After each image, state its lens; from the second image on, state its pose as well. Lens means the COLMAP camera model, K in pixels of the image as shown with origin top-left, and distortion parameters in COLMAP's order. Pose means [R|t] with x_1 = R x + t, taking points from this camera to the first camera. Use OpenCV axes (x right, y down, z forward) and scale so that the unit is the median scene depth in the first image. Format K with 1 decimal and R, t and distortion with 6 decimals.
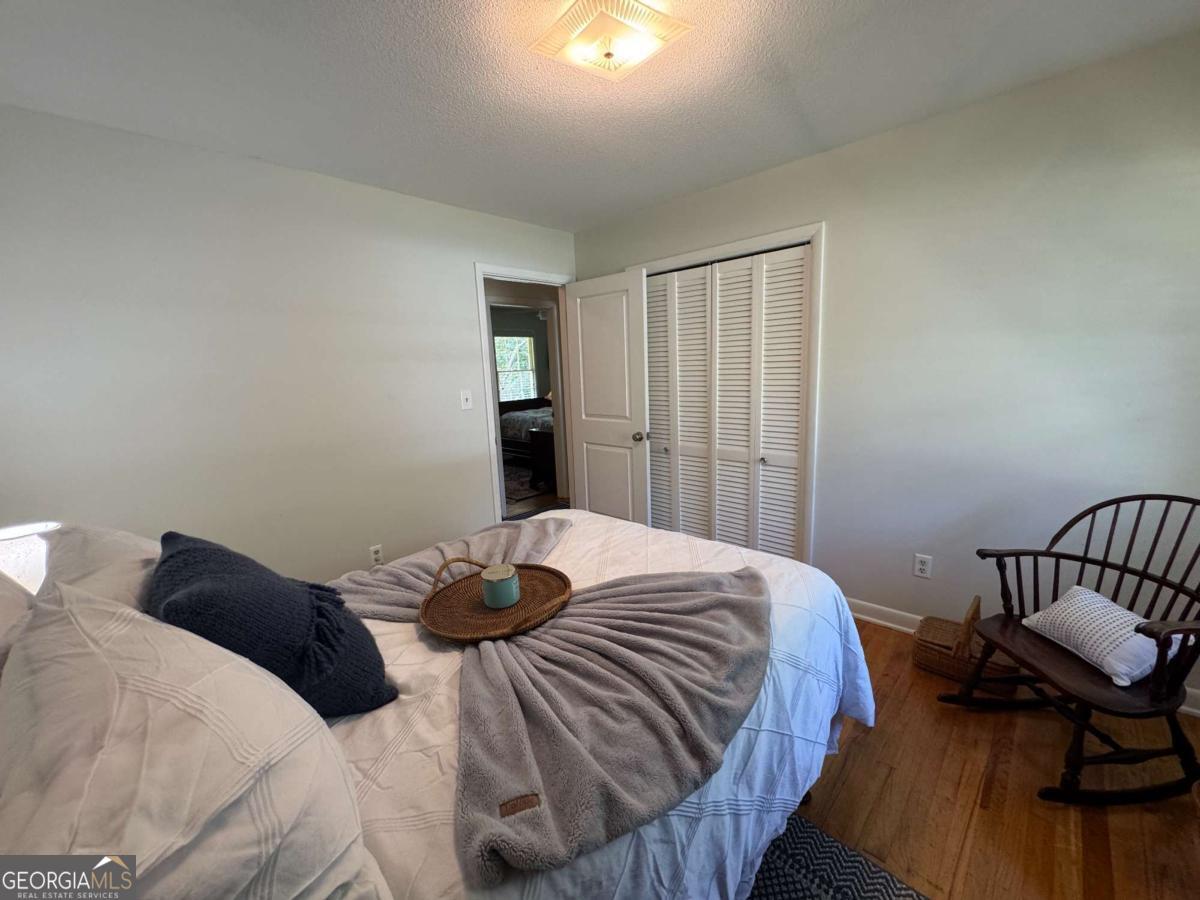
lens RADIAL K [[480.2, 0, 600.0], [0, 480.2, 450.0], [0, 0, 1]] dist [-0.002198, -0.000044]
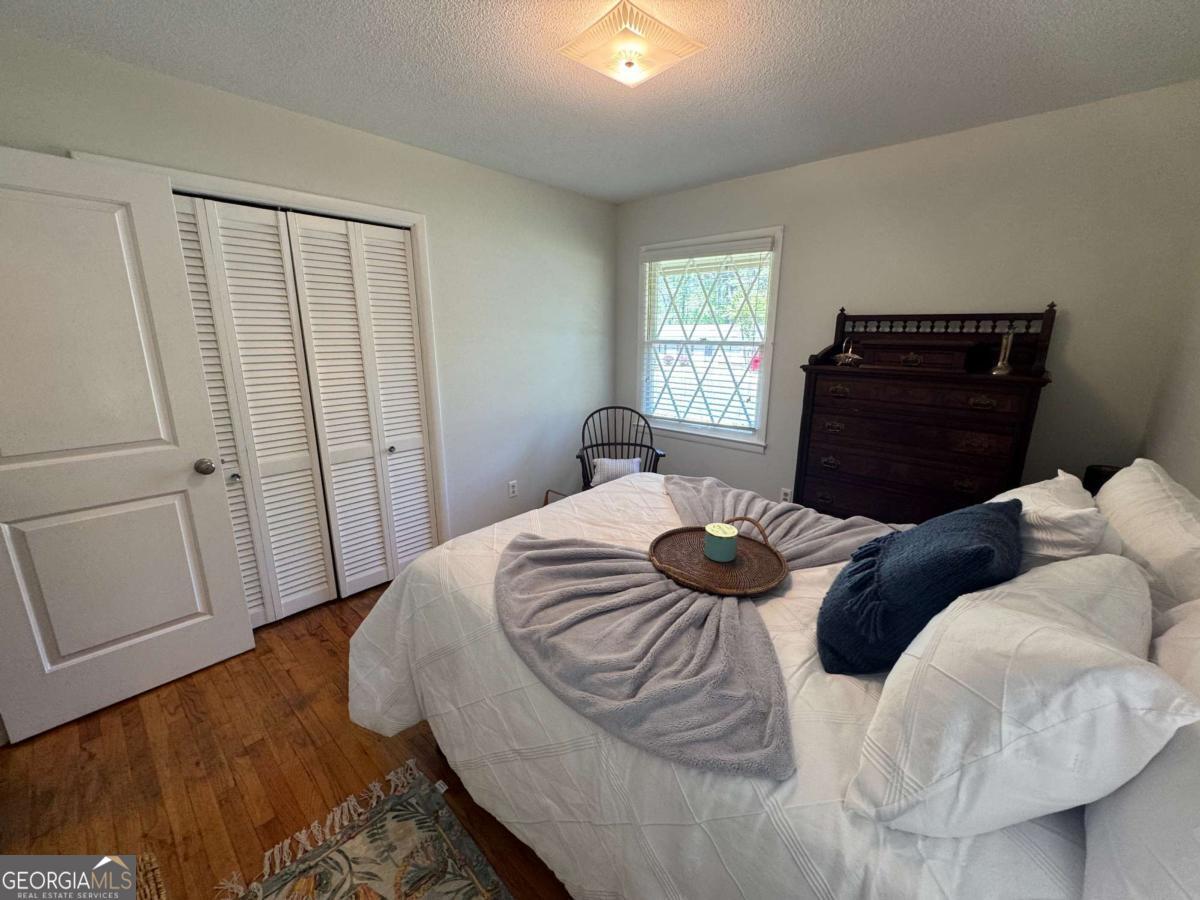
lens RADIAL K [[480.2, 0, 600.0], [0, 480.2, 450.0], [0, 0, 1]] dist [-0.002198, -0.000044]
pose [[-0.041329, -0.200056, 0.978912, -0.631264], [0.169020, 0.964229, 0.204192, -0.105592], [-0.984746, 0.173895, -0.006037, 0.626612]]
